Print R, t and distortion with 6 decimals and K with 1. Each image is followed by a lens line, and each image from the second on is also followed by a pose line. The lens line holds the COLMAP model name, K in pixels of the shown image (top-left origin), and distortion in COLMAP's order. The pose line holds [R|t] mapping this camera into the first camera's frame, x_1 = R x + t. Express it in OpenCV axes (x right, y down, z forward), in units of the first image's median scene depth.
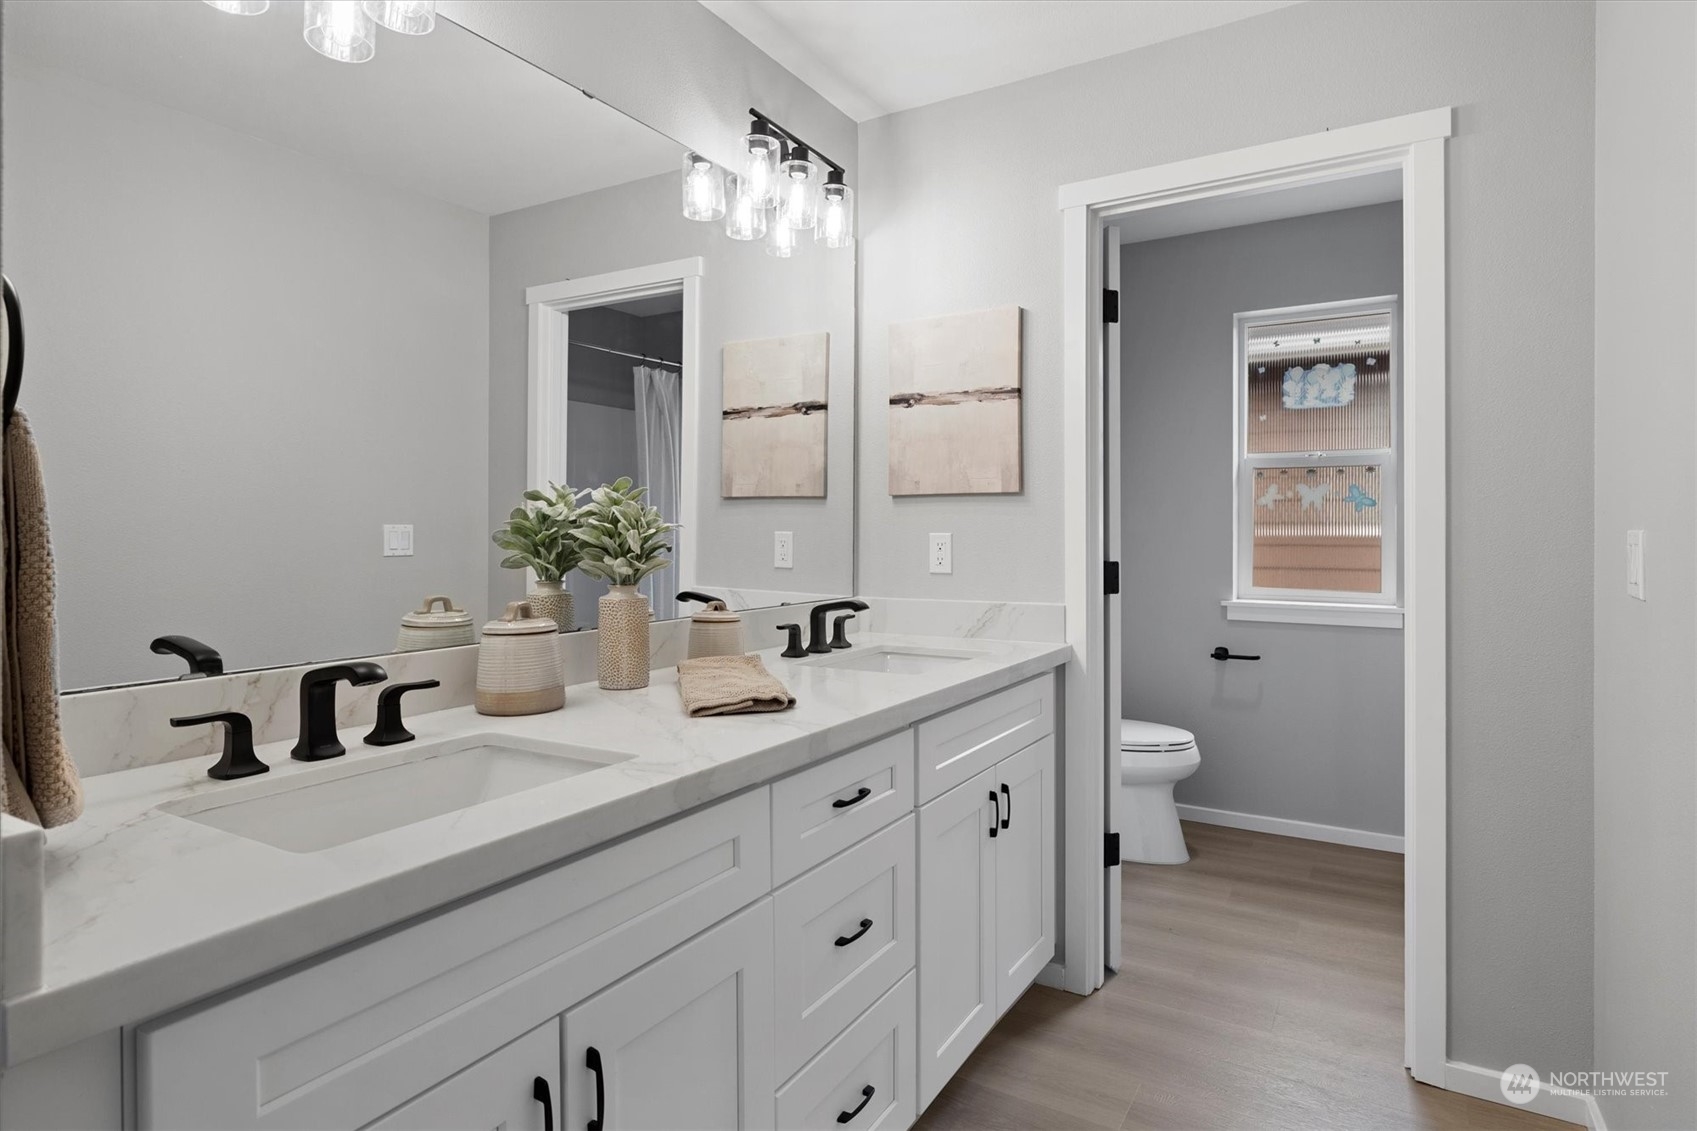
lens RADIAL K [[890.3, 0, 853.9], [0, 890.3, 546.5], [0, 0, 1]] dist [-0.001466, 0.000043]
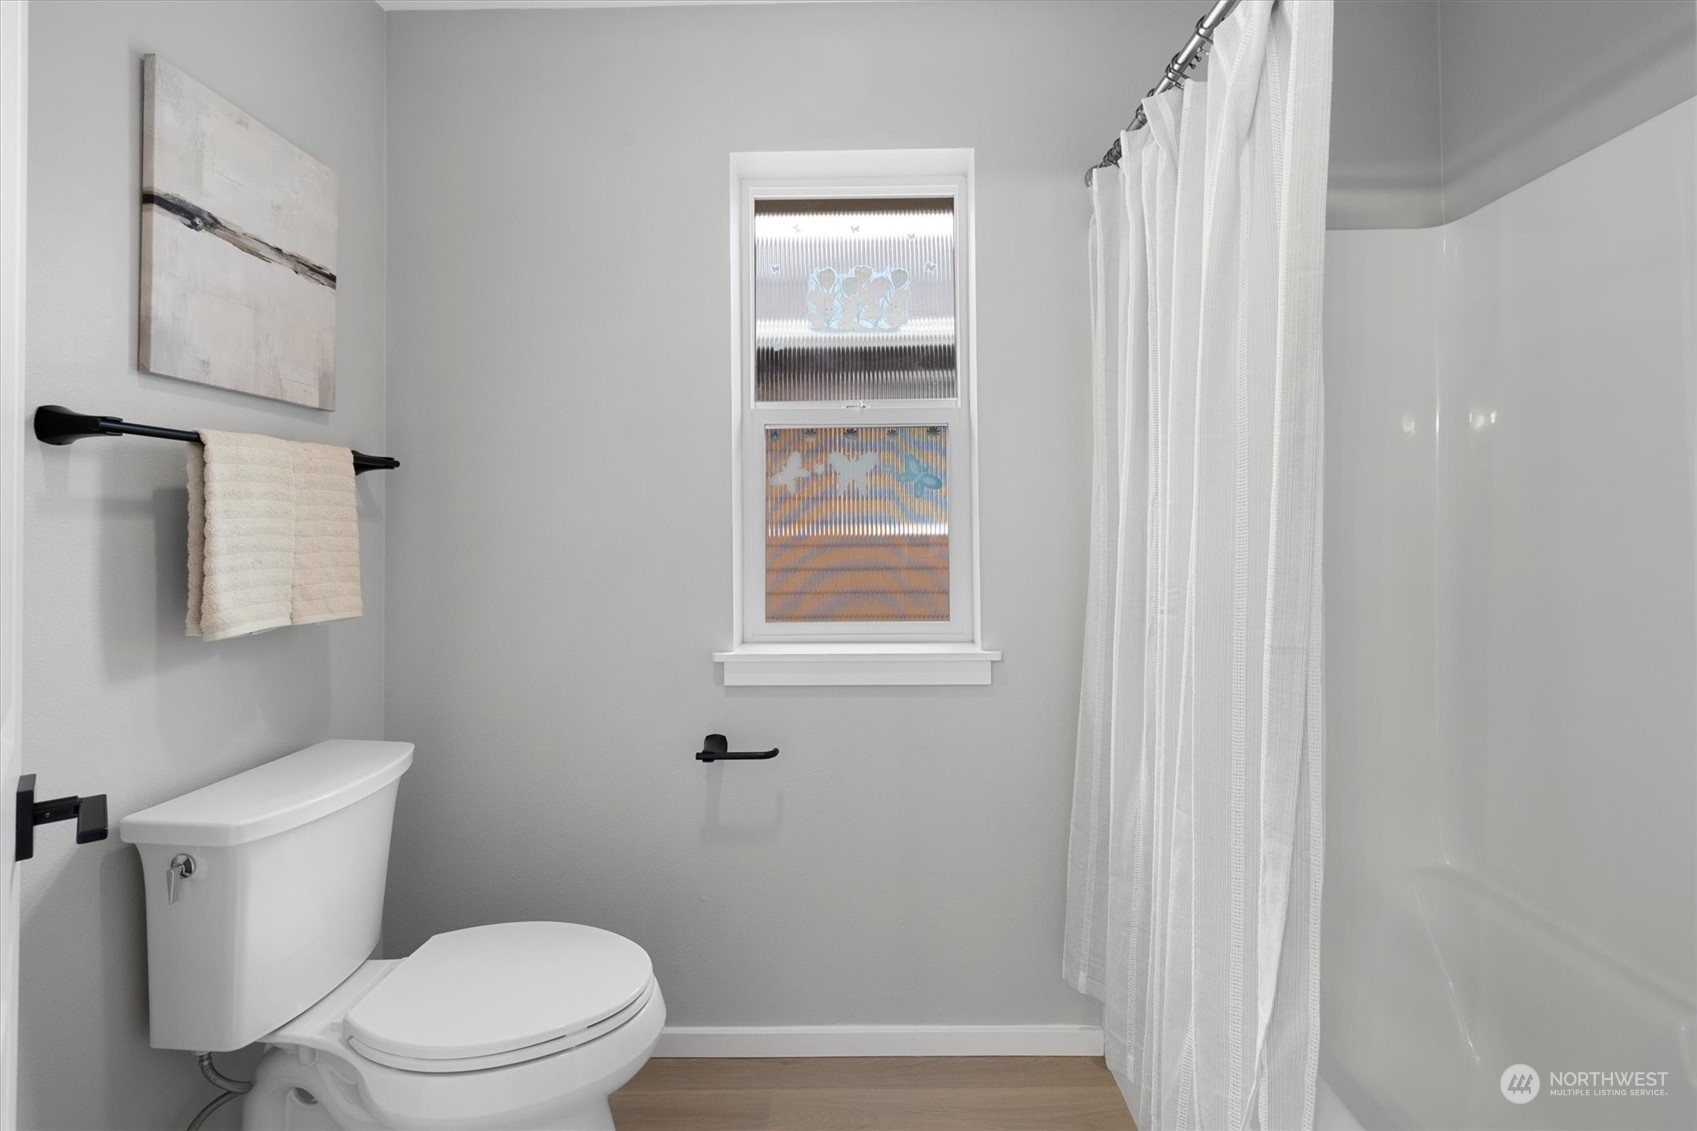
lens RADIAL K [[890.3, 0, 853.9], [0, 890.3, 546.5], [0, 0, 1]] dist [-0.001466, 0.000043]
pose [[0.867646, -0.010072, 0.497080, 0.208882], [0.009602, 0.999948, 0.003502, -0.007289], [-0.497089, 0.001735, 0.867698, 0.464659]]
